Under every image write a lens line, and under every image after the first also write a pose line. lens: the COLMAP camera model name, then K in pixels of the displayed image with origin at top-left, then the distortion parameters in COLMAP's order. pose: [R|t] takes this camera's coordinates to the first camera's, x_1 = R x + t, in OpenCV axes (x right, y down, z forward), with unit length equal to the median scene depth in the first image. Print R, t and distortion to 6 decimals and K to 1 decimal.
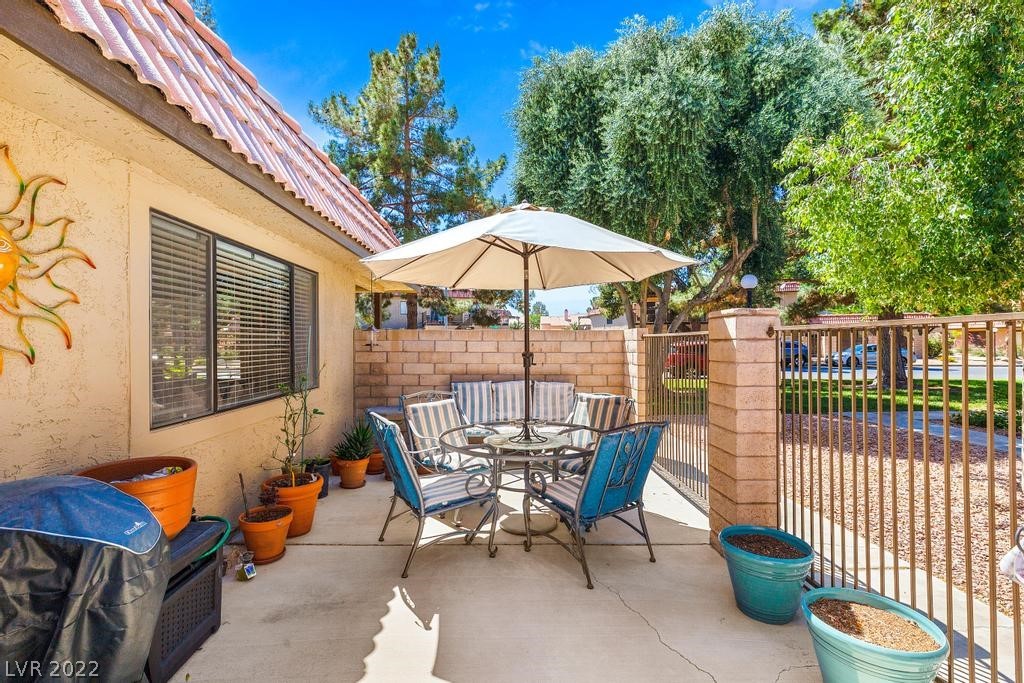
lens RADIAL K [[456.1, 0, 493.8], [0, 456.1, 350.2], [0, 0, 1]] dist [-0.000548, 0.000561]
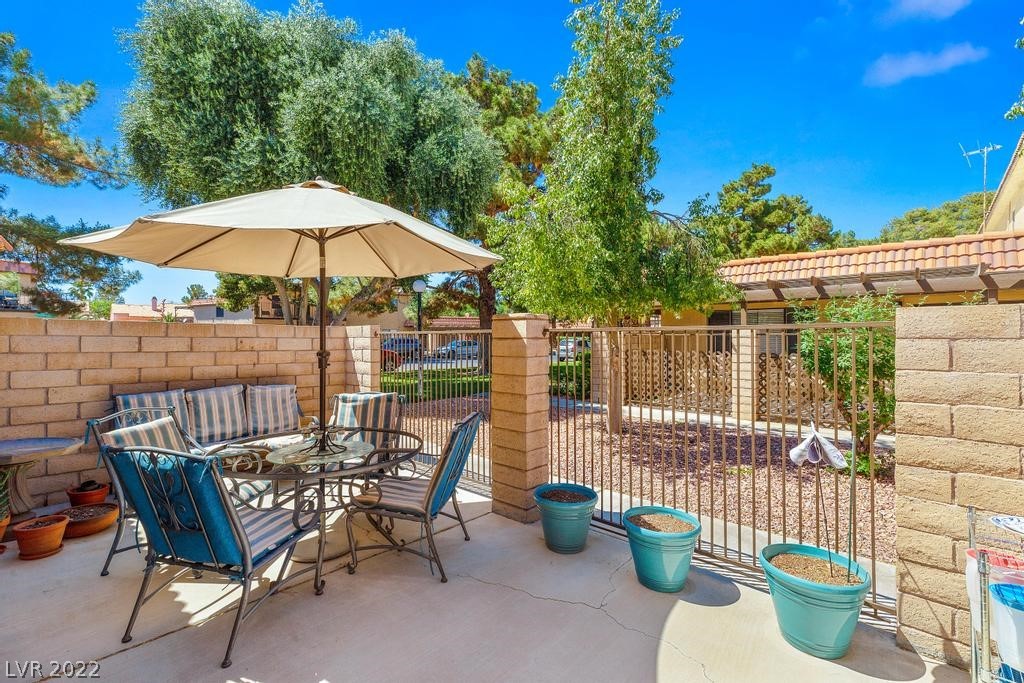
lens RADIAL K [[456.1, 0, 492.4], [0, 456.1, 347.9], [0, 0, 1]] dist [-0.000548, 0.000561]
pose [[0.701805, -0.010745, 0.712288, -0.193382], [0.007943, 0.999942, 0.007258, -0.003430], [-0.712324, 0.000564, 0.701850, 0.092401]]
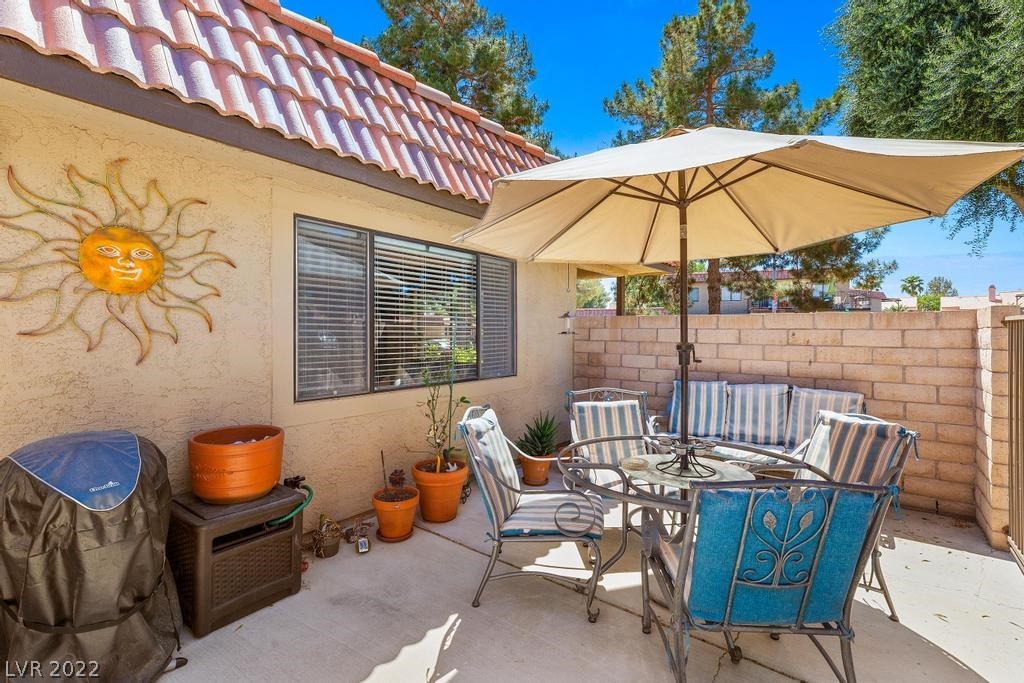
lens RADIAL K [[456.1, 0, 497.5], [0, 456.1, 339.3], [0, 0, 1]] dist [-0.000548, 0.000561]
pose [[0.787188, 0.014644, -0.616539, 0.165976], [-0.015136, 0.999876, 0.004424, -0.000471], [0.616527, 0.005849, 0.787312, 0.168640]]
